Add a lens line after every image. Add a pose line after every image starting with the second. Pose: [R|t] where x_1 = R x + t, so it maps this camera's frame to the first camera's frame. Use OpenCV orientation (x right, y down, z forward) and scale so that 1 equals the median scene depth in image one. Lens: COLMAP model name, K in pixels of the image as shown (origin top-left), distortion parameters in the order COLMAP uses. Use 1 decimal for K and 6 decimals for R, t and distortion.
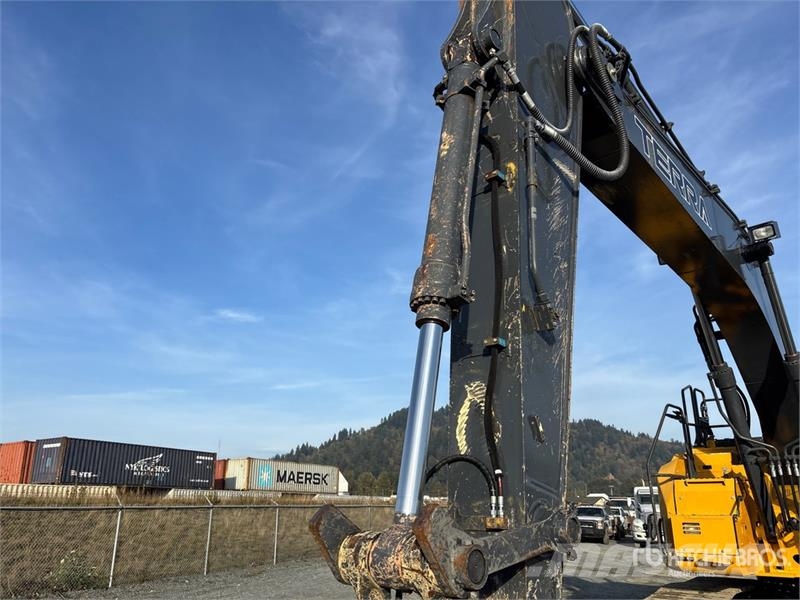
lens RADIAL K [[612.2, 0, 400.0], [0, 612.2, 300.0], [0, 0, 1]] dist [0.011242, 0.002594]
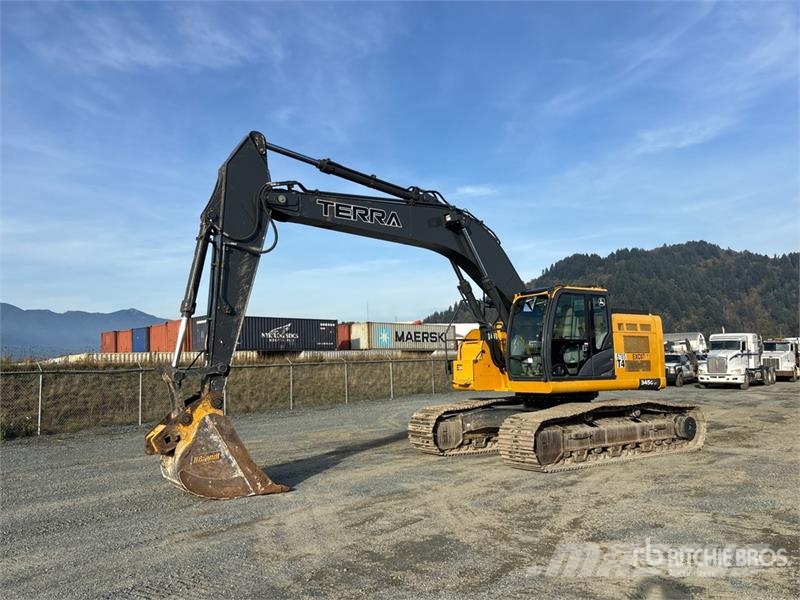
lens RADIAL K [[640.6, 0, 408.2], [0, 640.6, 300.5], [0, 0, 1]] dist [0.053314, -0.001888]
pose [[0.972288, -0.053199, -0.227653, 0.118054], [0.104211, 0.970294, 0.218334, -0.040125], [0.209275, -0.236008, 0.948949, -0.123514]]
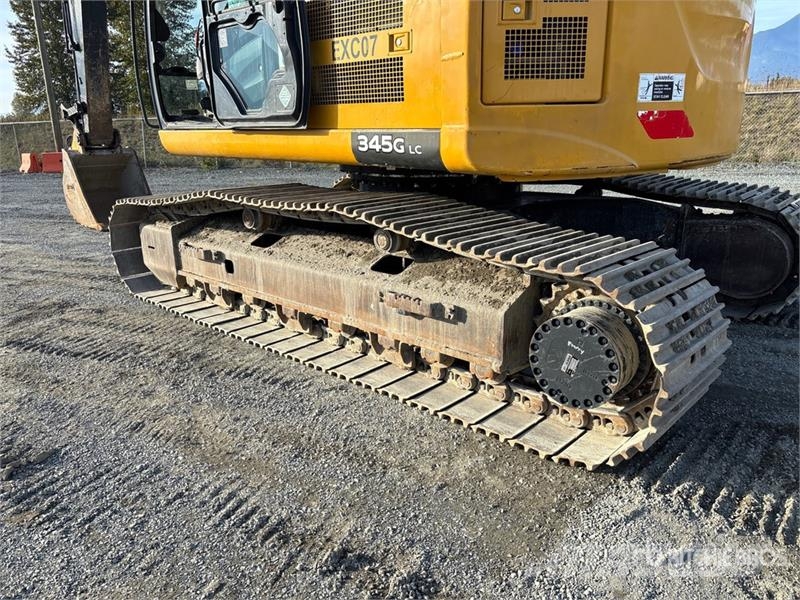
lens RADIAL K [[598.5, 0, 400.0], [0, 598.5, 300.0], [0, 0, 1]] dist [0.059884, -0.076442]
pose [[-0.023262, 0.275147, -0.961121, 0.229205], [0.350659, 0.902548, 0.249892, 0.065414], [0.936214, -0.331213, -0.117477, 0.158058]]
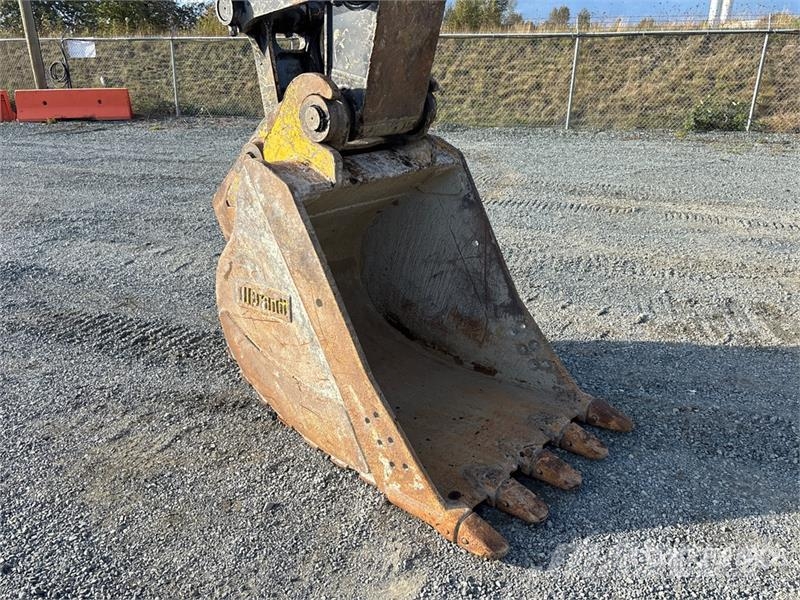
lens RADIAL K [[612.2, 0, 400.0], [0, 612.2, 300.0], [0, 0, 1]] dist [0.011242, 0.002594]
pose [[0.023396, 0.370512, -0.928533, 0.065348], [0.328303, 0.874431, 0.357195, 0.025239], [0.944283, -0.313197, -0.101182, 0.053036]]
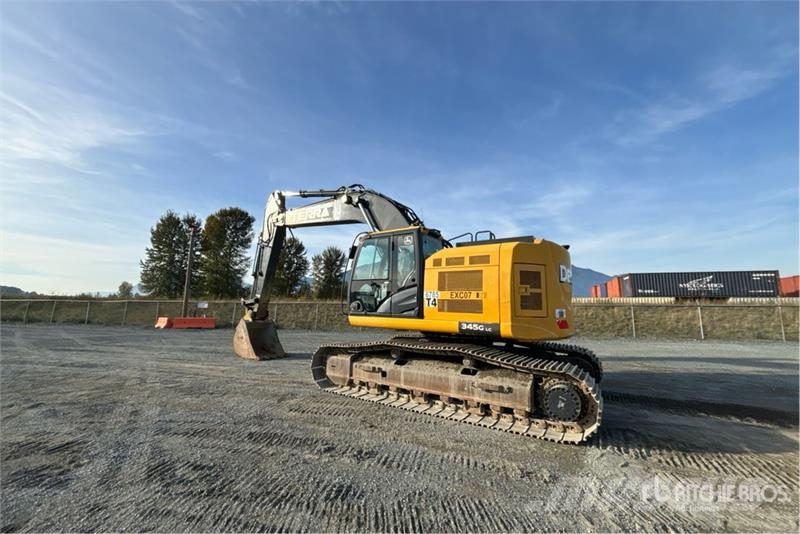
lens RADIAL K [[319.9, 0, 400.0], [0, 319.9, 267.0], [0, 0, 1]] dist [0.005864, -0.004826]
pose [[0.161425, -0.128777, -0.978447, 0.262932], [0.308190, 0.948444, -0.073982, 0.045950], [0.937529, -0.289605, 0.192791, 0.113515]]
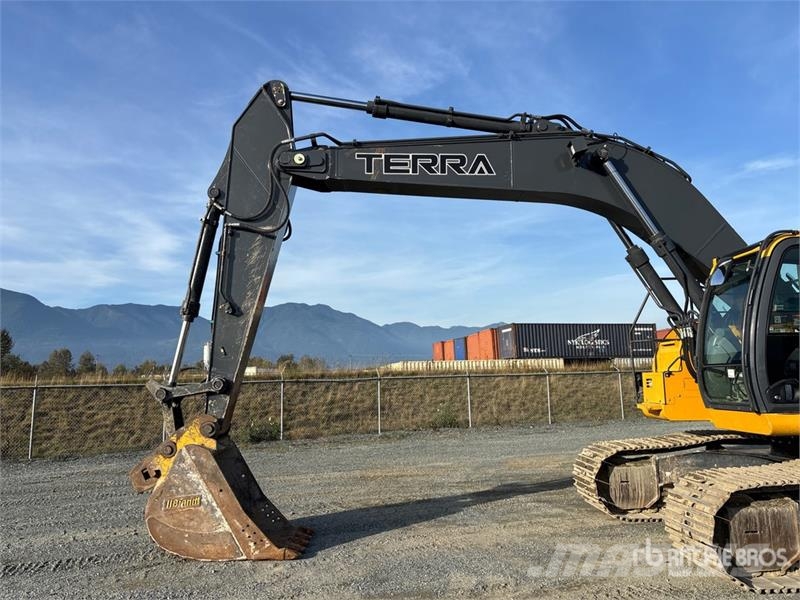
lens RADIAL K [[598.5, 0, 400.0], [0, 598.5, 300.0], [0, 0, 1]] dist [0.059884, -0.076442]
pose [[0.693891, -0.115971, -0.710680, 0.151183], [0.258074, 0.961435, 0.095087, -0.003634], [0.672245, -0.249388, 0.697060, -0.015820]]
